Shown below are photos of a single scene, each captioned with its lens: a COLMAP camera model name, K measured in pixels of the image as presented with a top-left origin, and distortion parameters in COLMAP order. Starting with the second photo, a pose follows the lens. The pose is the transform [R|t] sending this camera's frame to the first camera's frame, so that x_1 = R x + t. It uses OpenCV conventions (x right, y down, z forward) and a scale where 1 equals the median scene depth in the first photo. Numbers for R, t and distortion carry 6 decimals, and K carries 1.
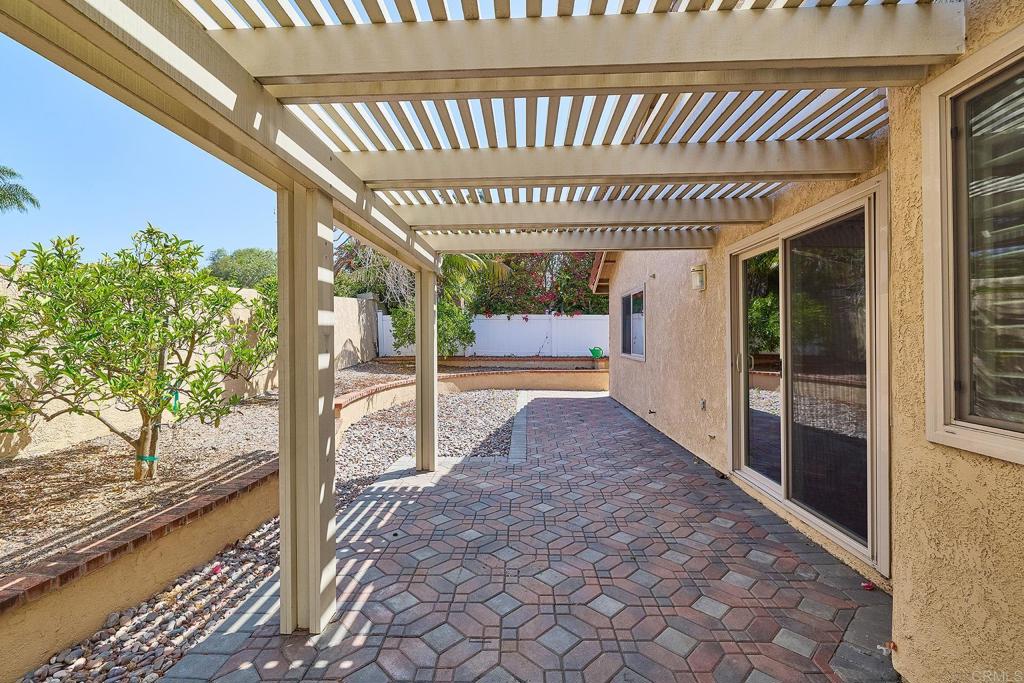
lens RADIAL K [[442.0, 0, 509.4], [0, 442.0, 338.4], [0, 0, 1]] dist [0.001557, -0.000625]
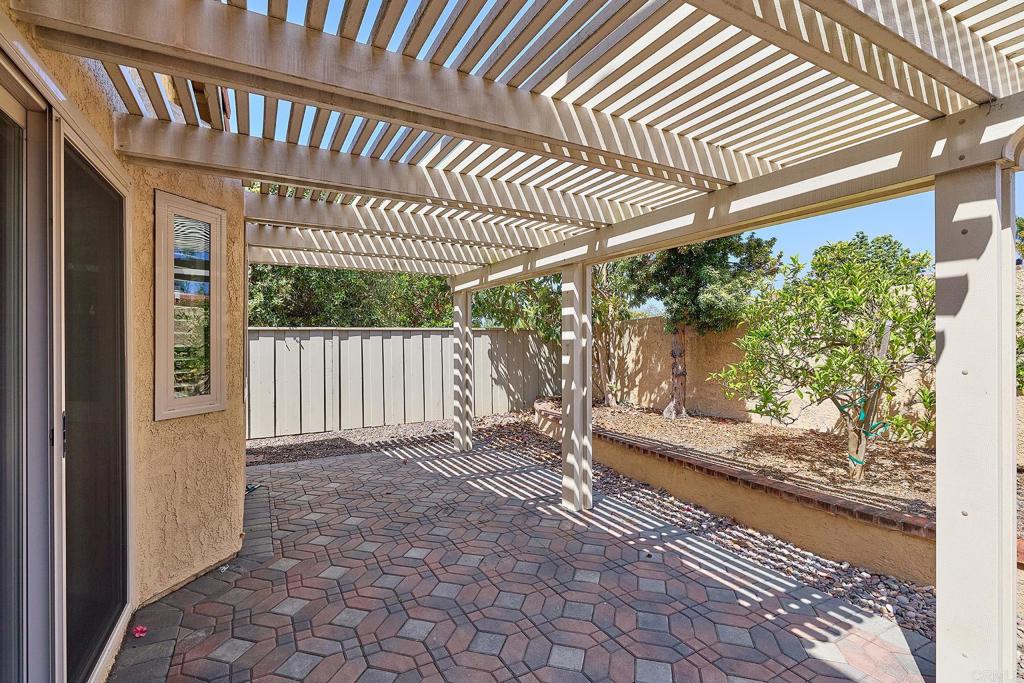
lens RADIAL K [[470.5, 0, 509.0], [0, 470.5, 340.6], [0, 0, 1]] dist [0.002683, -0.000379]
pose [[-0.857227, 0.006001, -0.514904, 0.533607], [0.005439, 0.999982, 0.002599, -0.020447], [0.514910, -0.000572, -0.857244, 1.778047]]
